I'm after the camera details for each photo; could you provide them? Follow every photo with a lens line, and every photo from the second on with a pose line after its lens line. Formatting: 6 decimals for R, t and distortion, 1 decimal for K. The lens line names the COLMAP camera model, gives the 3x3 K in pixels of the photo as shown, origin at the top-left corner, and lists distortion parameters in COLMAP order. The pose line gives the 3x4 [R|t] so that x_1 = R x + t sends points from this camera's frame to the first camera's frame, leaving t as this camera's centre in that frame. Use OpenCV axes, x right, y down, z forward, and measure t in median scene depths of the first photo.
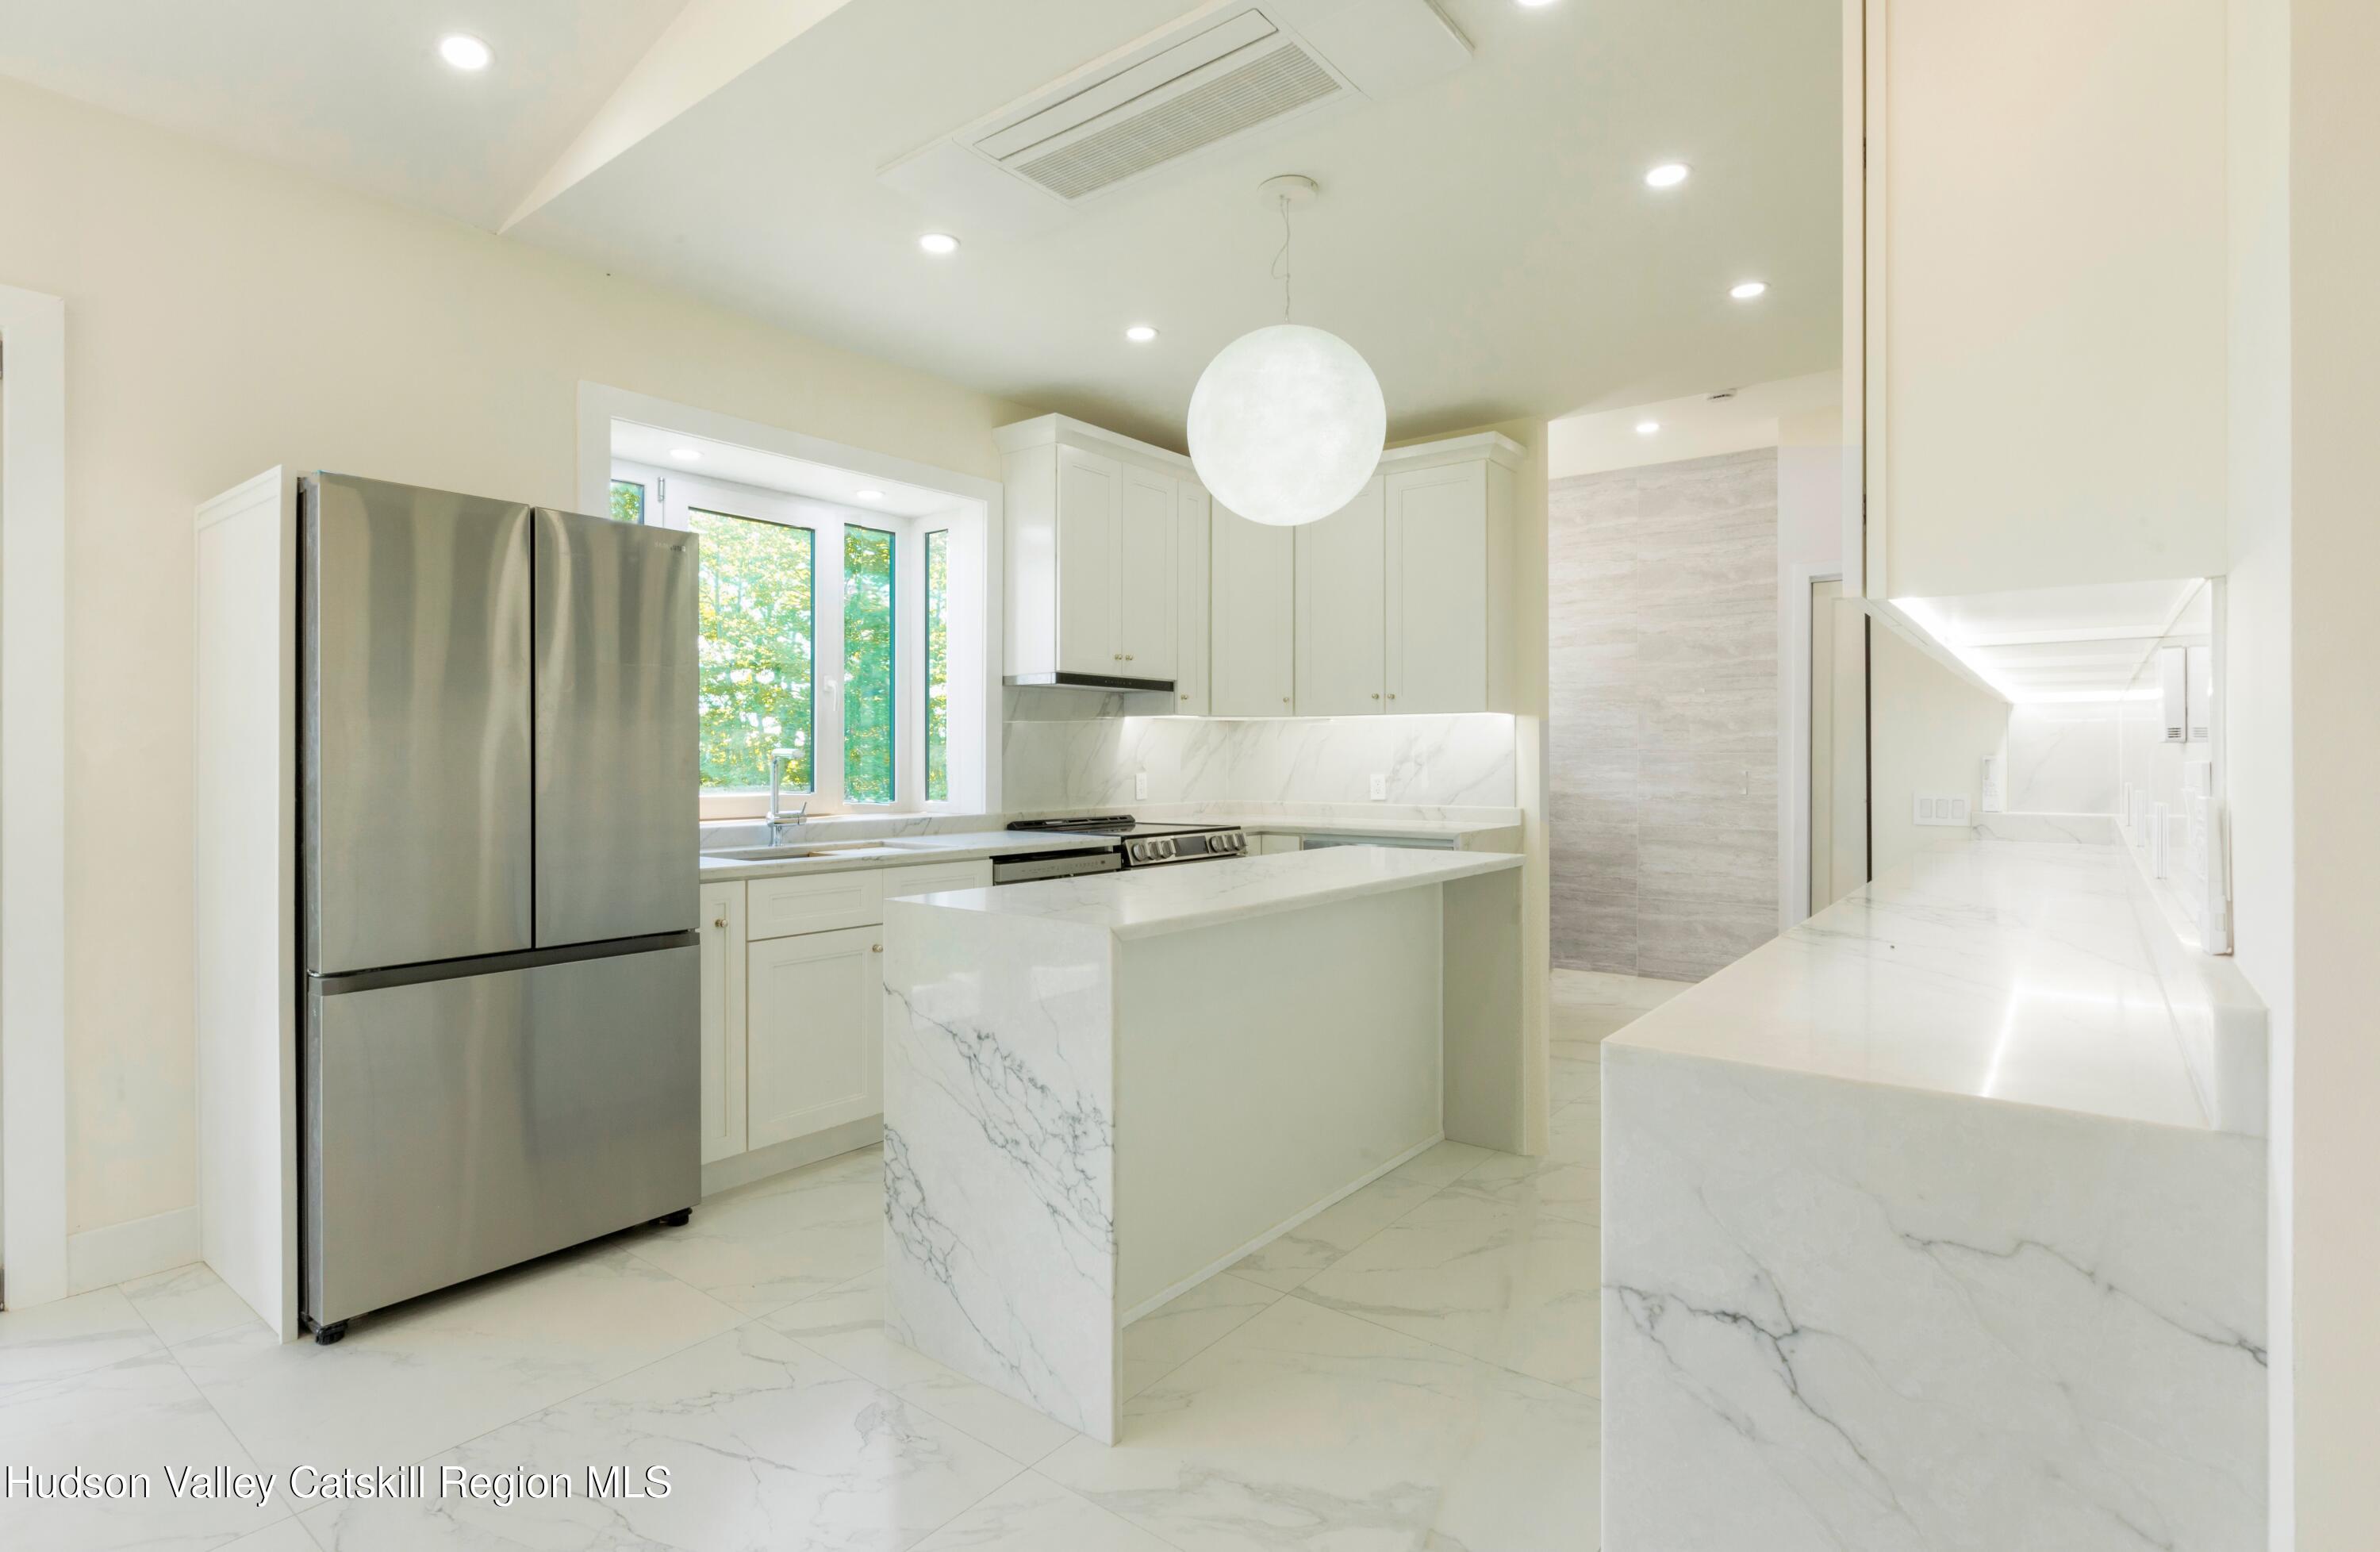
lens RADIAL K [[1184.7, 0, 1069.5], [0, 1184.7, 763.2], [0, 0, 1]] dist [-0.000691, -0.000145]
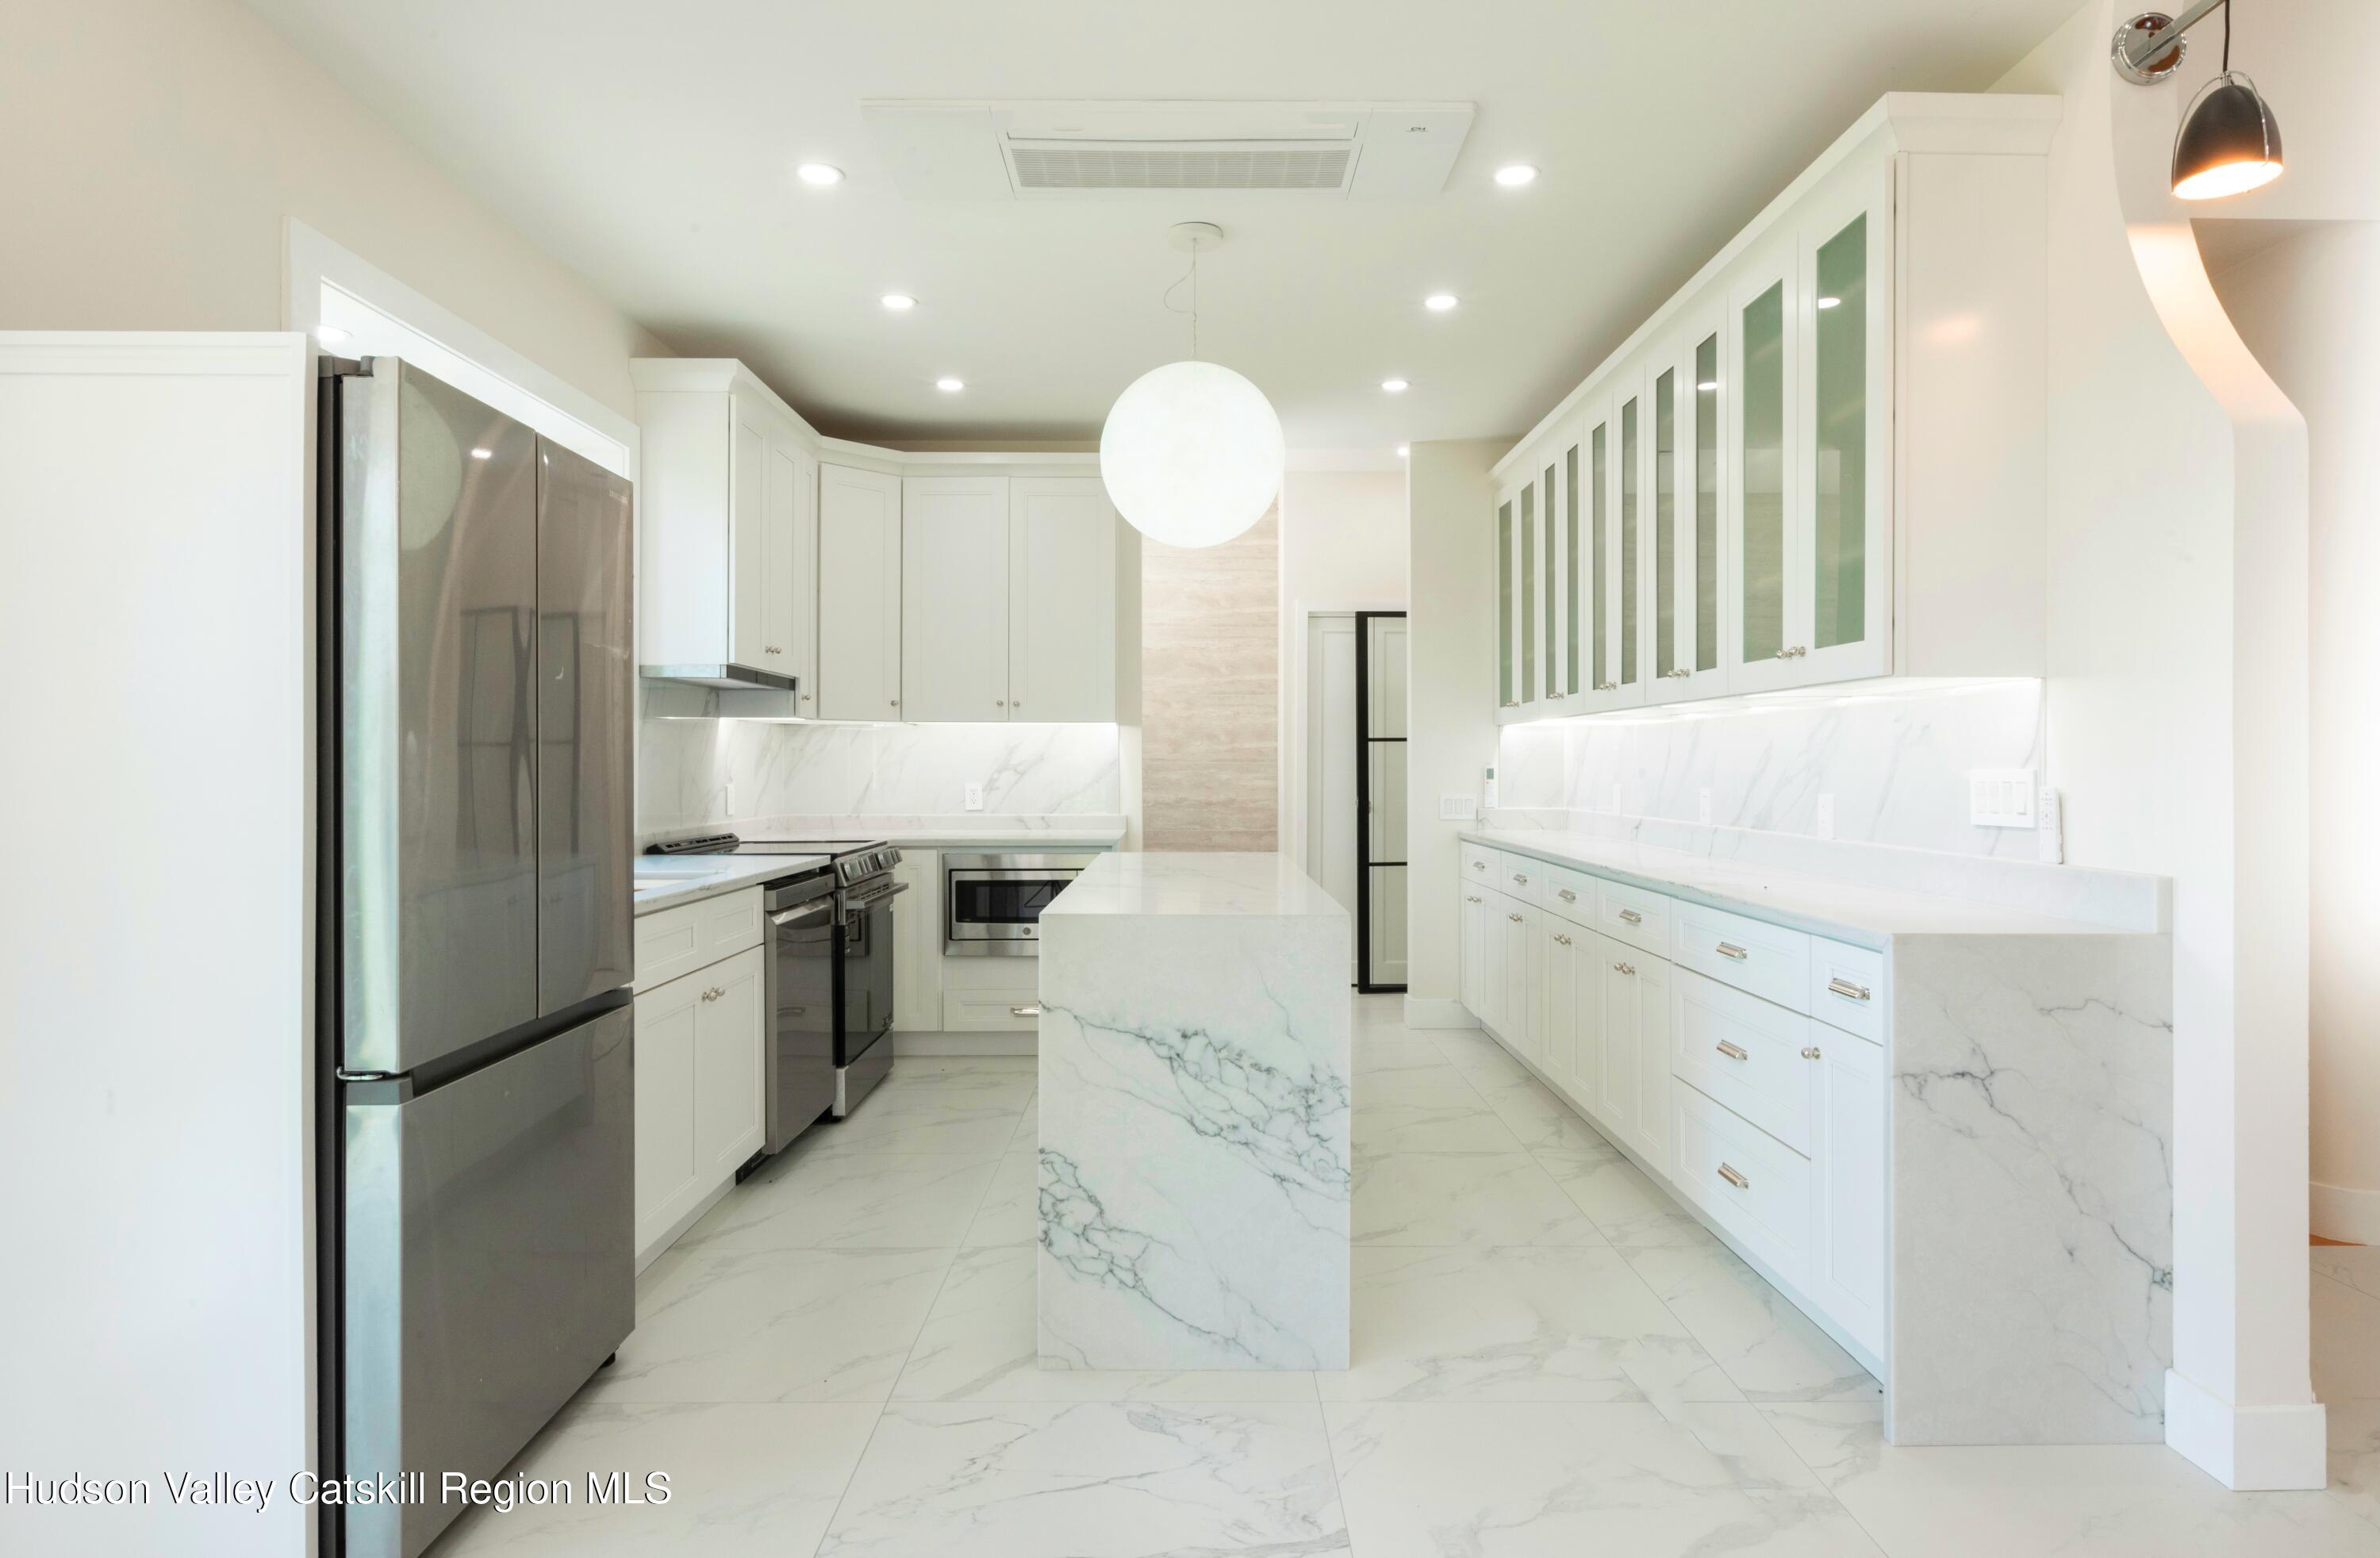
lens RADIAL K [[1398.6, 0, 1183.9], [0, 1398.6, 768.0], [0, 0, 1]] dist [0.001343, 0.001013]
pose [[0.761800, -0.000129, 0.647813, -0.746539], [0.001976, 0.999996, -0.002123, -0.000812], [-0.647810, 0.002897, 0.761797, 0.057043]]
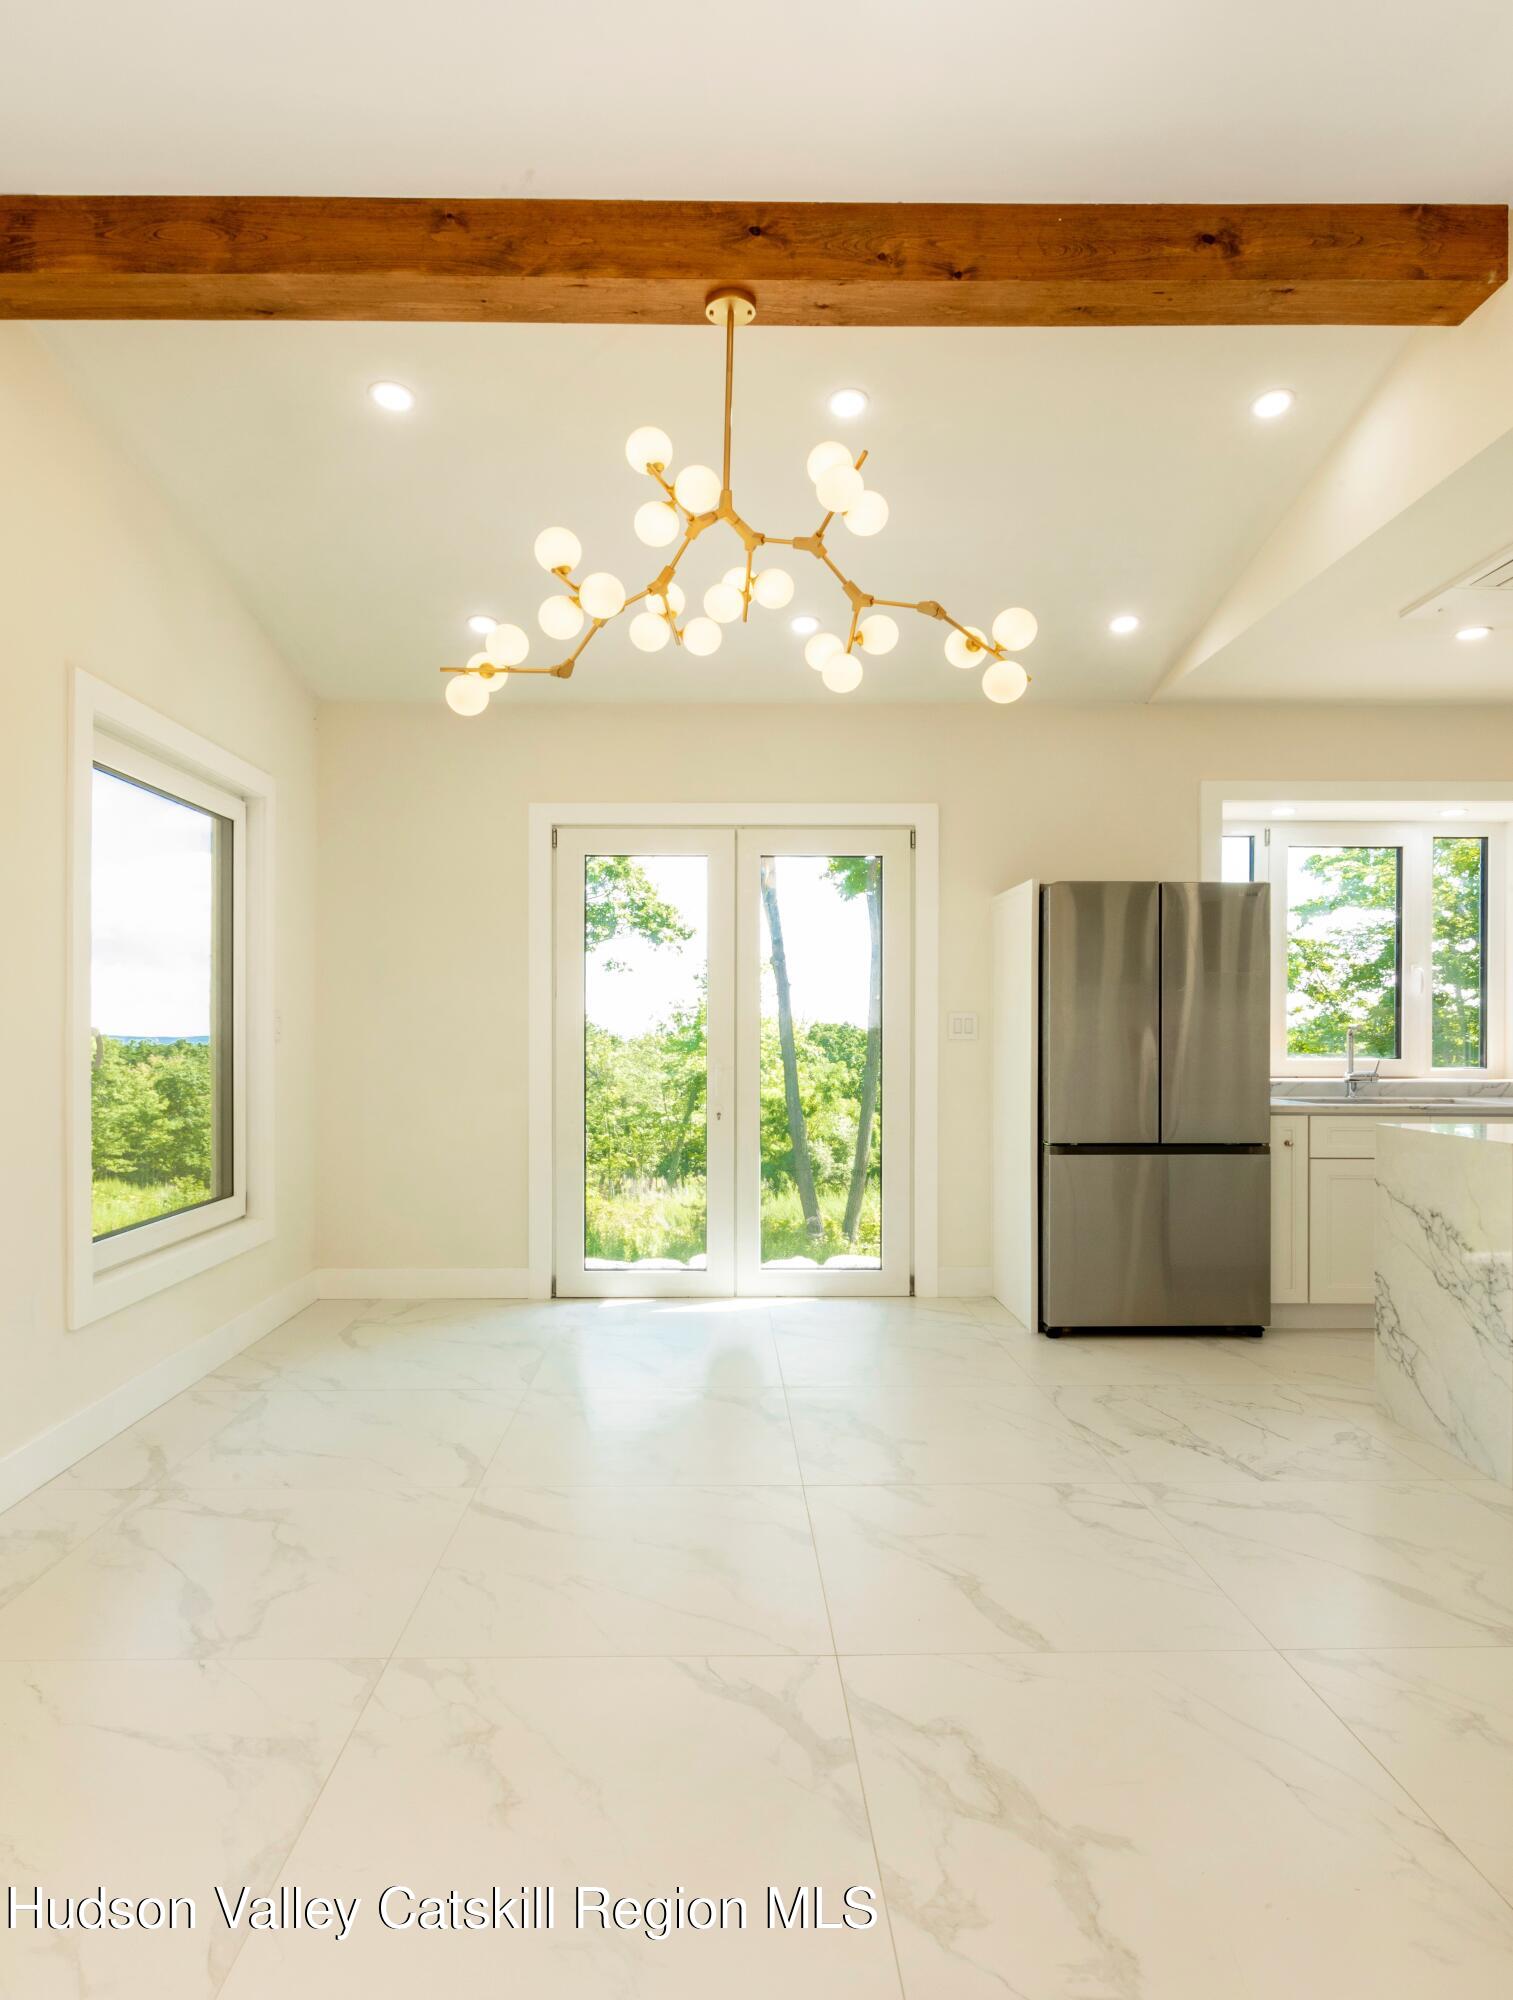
lens RADIAL K [[1093.5, 0, 733.7], [0, 1093.5, 1030.2], [0, 0, 1]] dist [0.006061, 0.000372]
pose [[0.664562, 0.002190, -0.747230, 0.324621], [-0.006650, 0.999973, -0.002984, 0.003724], [0.747203, 0.006952, 0.664559, -0.517631]]
